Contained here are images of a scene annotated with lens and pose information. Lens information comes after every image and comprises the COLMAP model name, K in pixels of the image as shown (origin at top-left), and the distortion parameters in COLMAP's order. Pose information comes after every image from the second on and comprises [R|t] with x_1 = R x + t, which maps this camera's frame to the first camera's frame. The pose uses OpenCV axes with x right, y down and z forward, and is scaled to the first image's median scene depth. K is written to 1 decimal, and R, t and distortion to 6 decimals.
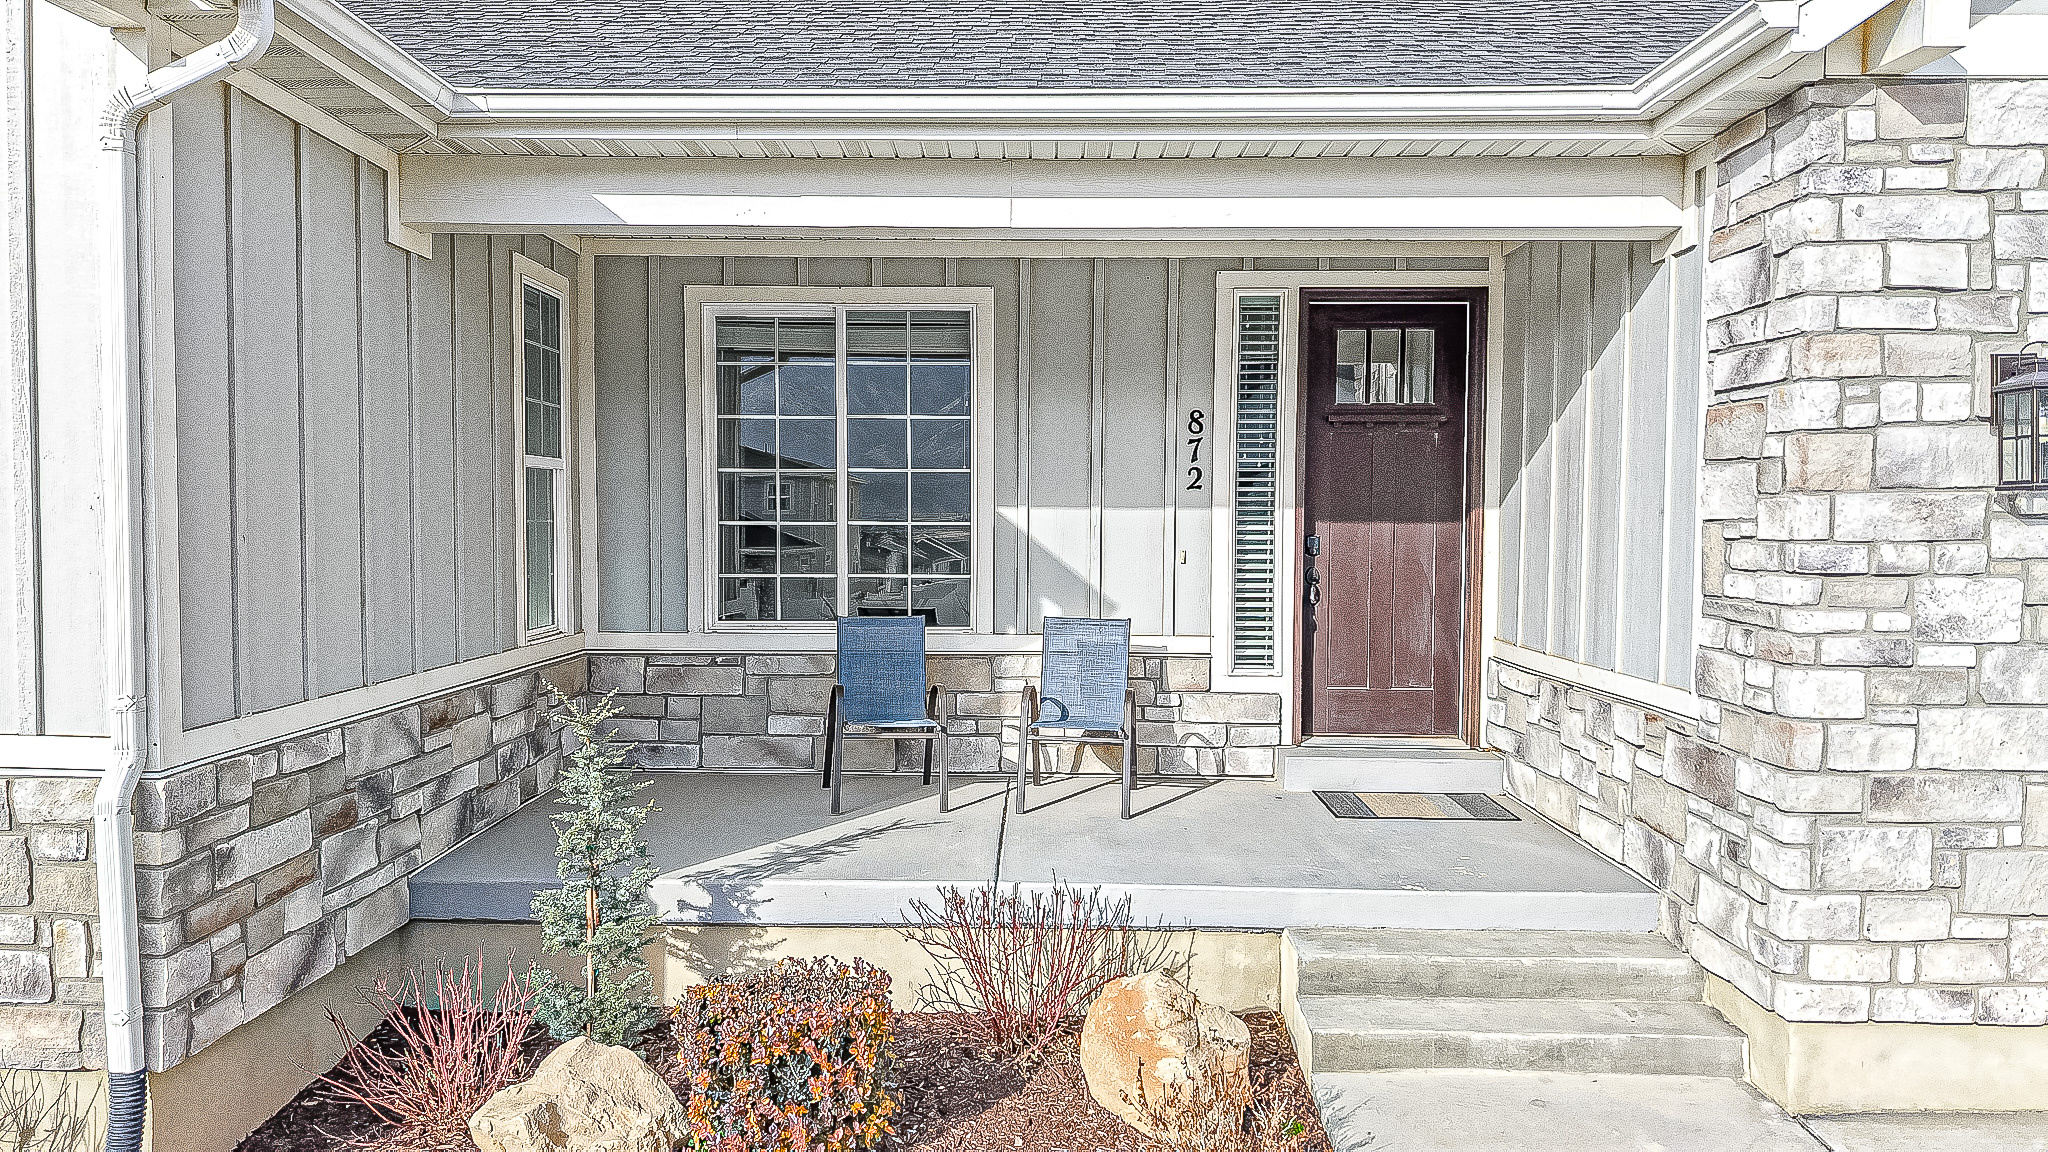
lens RADIAL K [[1413.4, 0, 1026.6], [0, 1413.4, 574.7], [0, 0, 1]] dist [0.050736, -0.075347]
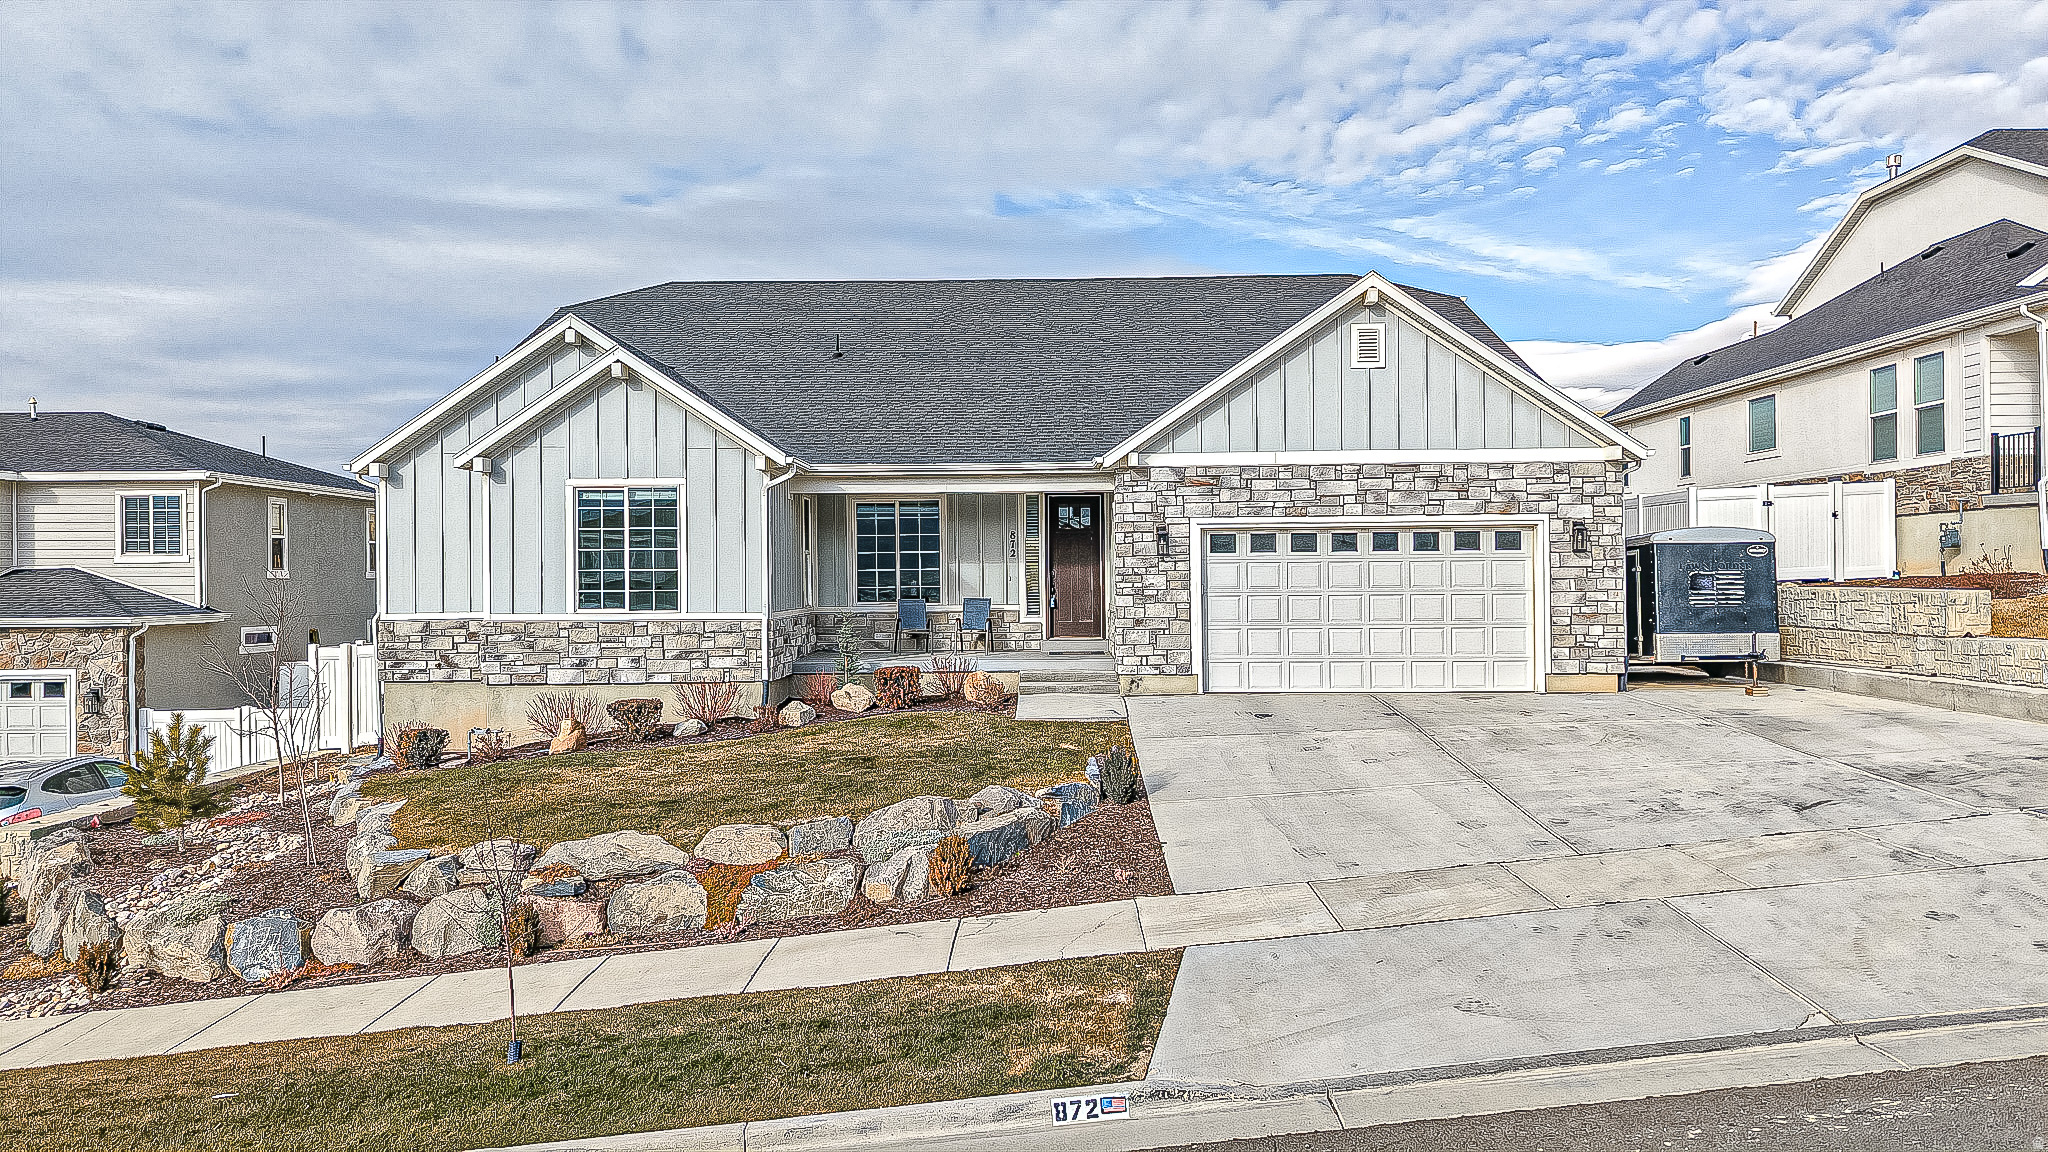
lens RADIAL K [[1413.4, 0, 1026.6], [0, 1413.4, 574.7], [0, 0, 1]] dist [0.050736, -0.075347]
pose [[0.999850, -0.015511, 0.007713, 0.135572], [0.015821, 0.998999, -0.041844, 0.116812], [-0.007056, 0.041959, 0.999094, -2.238004]]
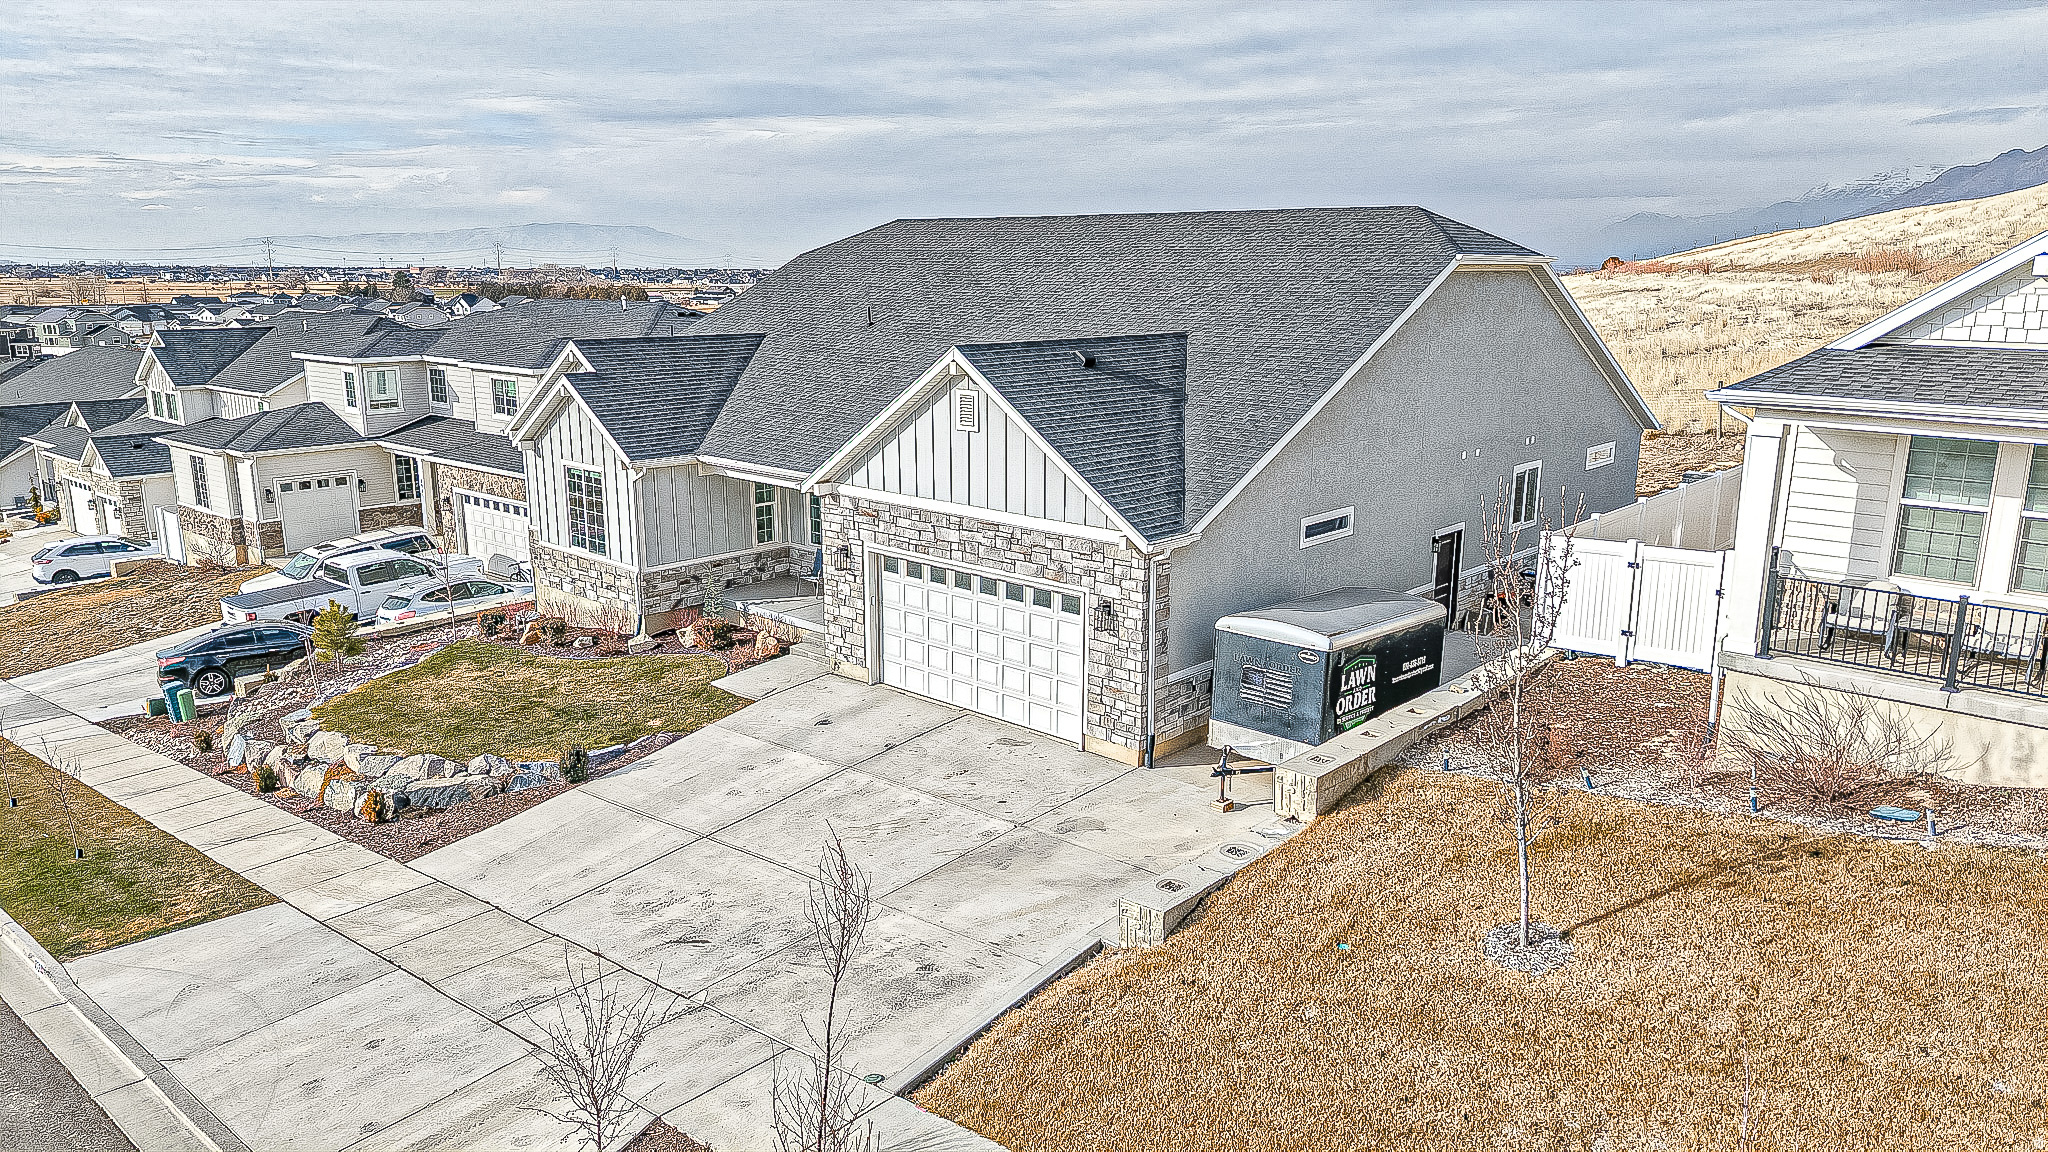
lens RADIAL K [[1413.4, 0, 1026.6], [0, 1413.4, 574.7], [0, 0, 1]] dist [0.050736, -0.075347]
pose [[0.754650, 0.142167, -0.640540, 3.001785], [-0.029723, 0.982649, 0.183080, -0.674055], [0.655453, -0.119122, 0.745782, -1.681700]]
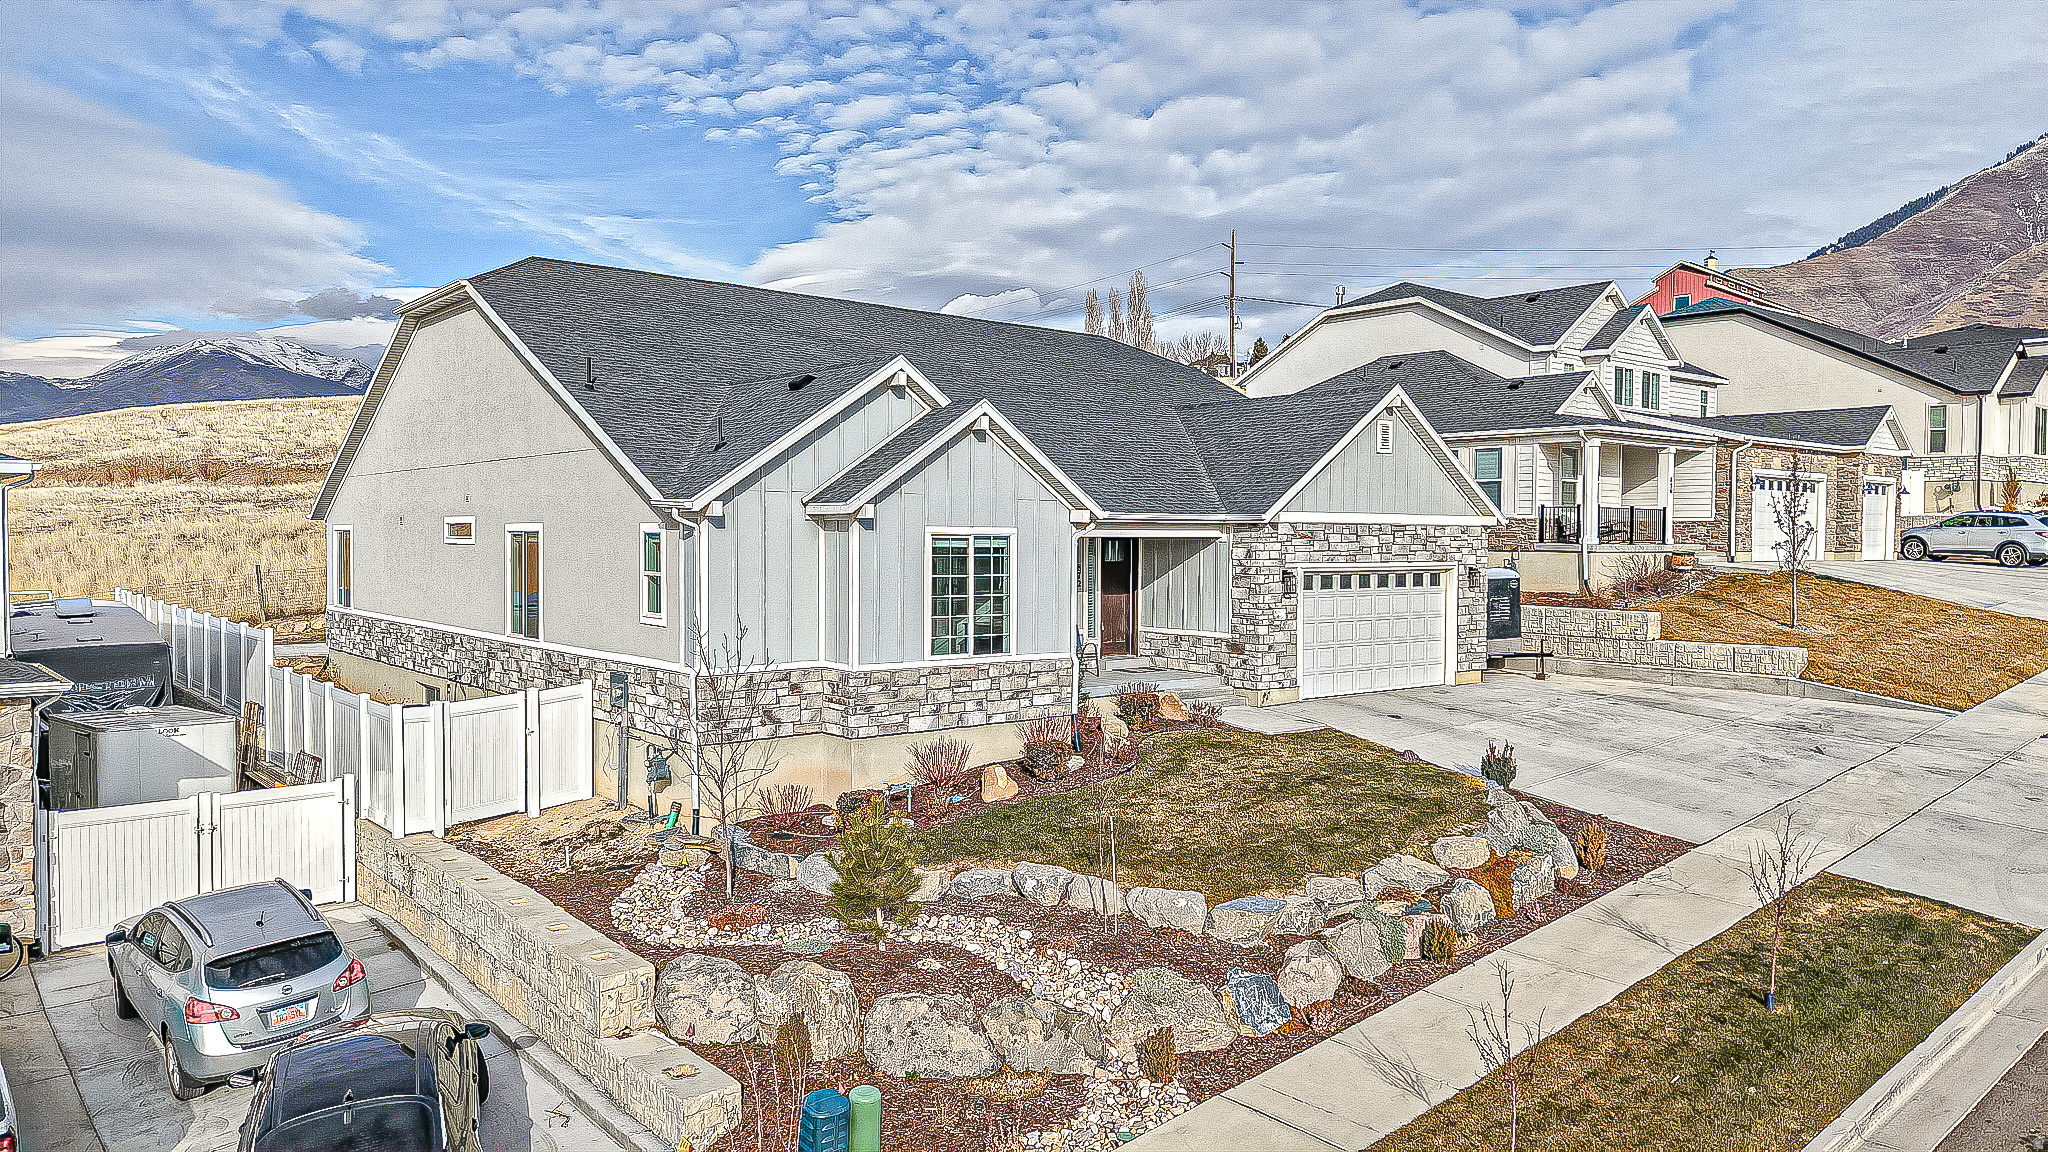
lens RADIAL K [[1413.4, 0, 1026.6], [0, 1413.4, 574.7], [0, 0, 1]] dist [0.050736, -0.075347]
pose [[0.750069, -0.020533, 0.661040, -2.453409], [0.030201, 0.999539, -0.003221, -0.093863], [-0.660669, 0.022380, 0.750343, -1.655726]]
